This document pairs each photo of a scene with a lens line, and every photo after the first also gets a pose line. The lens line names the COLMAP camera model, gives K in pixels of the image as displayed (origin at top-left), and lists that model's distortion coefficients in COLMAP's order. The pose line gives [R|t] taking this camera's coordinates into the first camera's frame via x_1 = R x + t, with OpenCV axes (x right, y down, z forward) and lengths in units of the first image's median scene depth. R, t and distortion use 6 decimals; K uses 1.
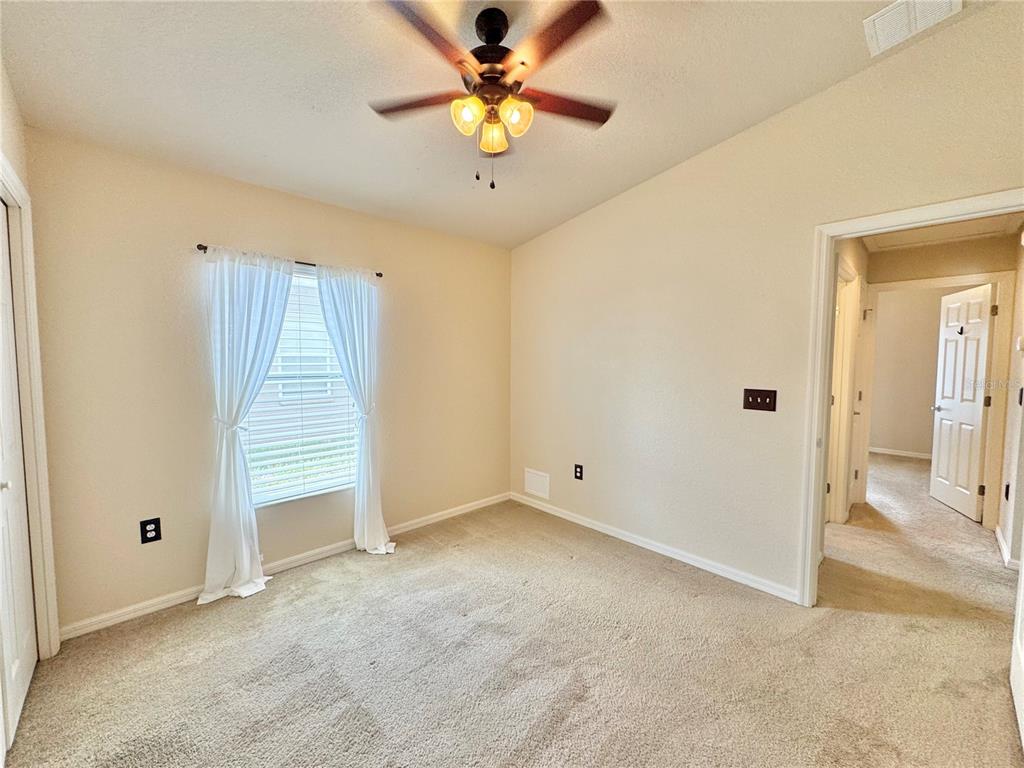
lens RADIAL K [[408.6, 0, 506.6], [0, 408.6, 380.6], [0, 0, 1]] dist [-0.002917, -0.000307]
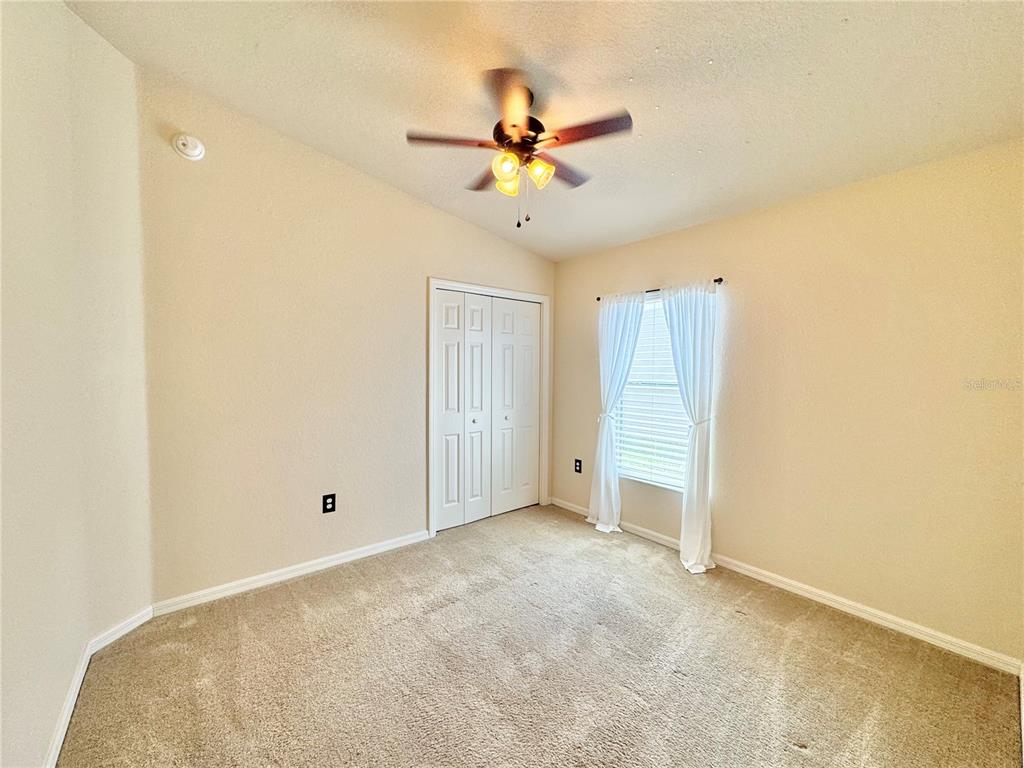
lens RADIAL K [[408.6, 0, 515.2], [0, 408.6, 384.6], [0, 0, 1]] dist [-0.002917, -0.000307]
pose [[-0.066349, 0.040109, -0.996990, 0.730304], [-0.055453, 0.997499, 0.043819, -0.038466], [0.996254, 0.058194, -0.063959, 0.670153]]
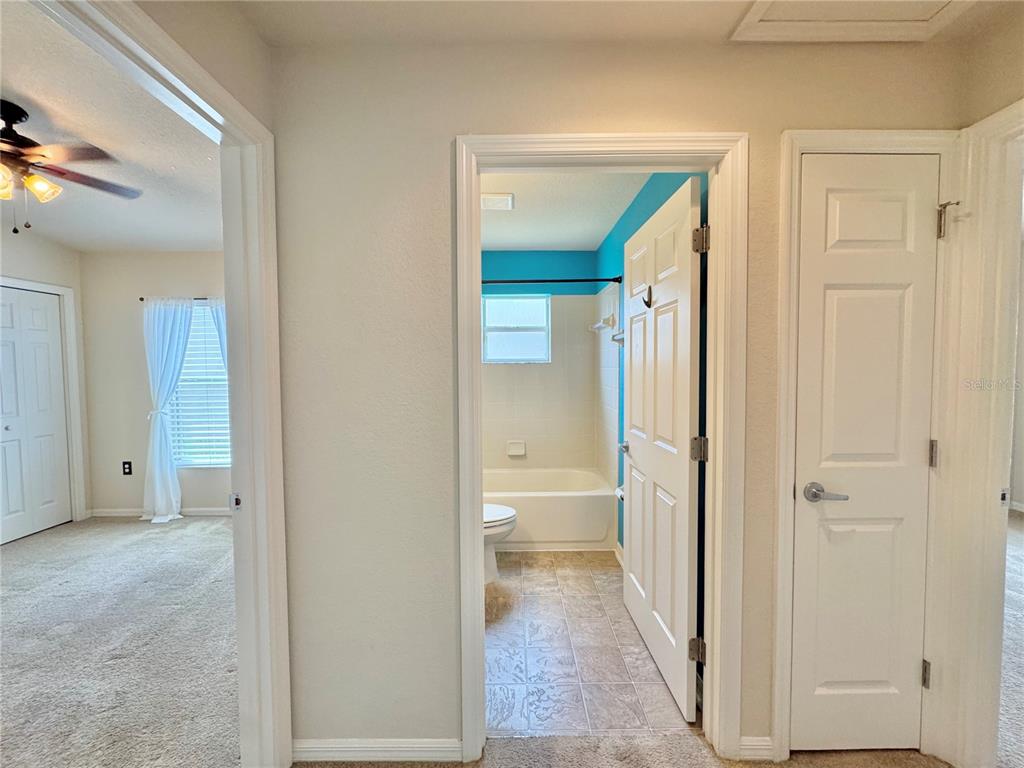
lens RADIAL K [[408.6, 0, 509.4], [0, 408.6, 383.8], [0, 0, 1]] dist [-0.002917, -0.000307]
pose [[0.724633, 0.018965, -0.688874, 1.198991], [-0.022322, 0.999743, 0.004043, -0.025010], [0.688774, 0.012447, 0.724870, 0.703171]]
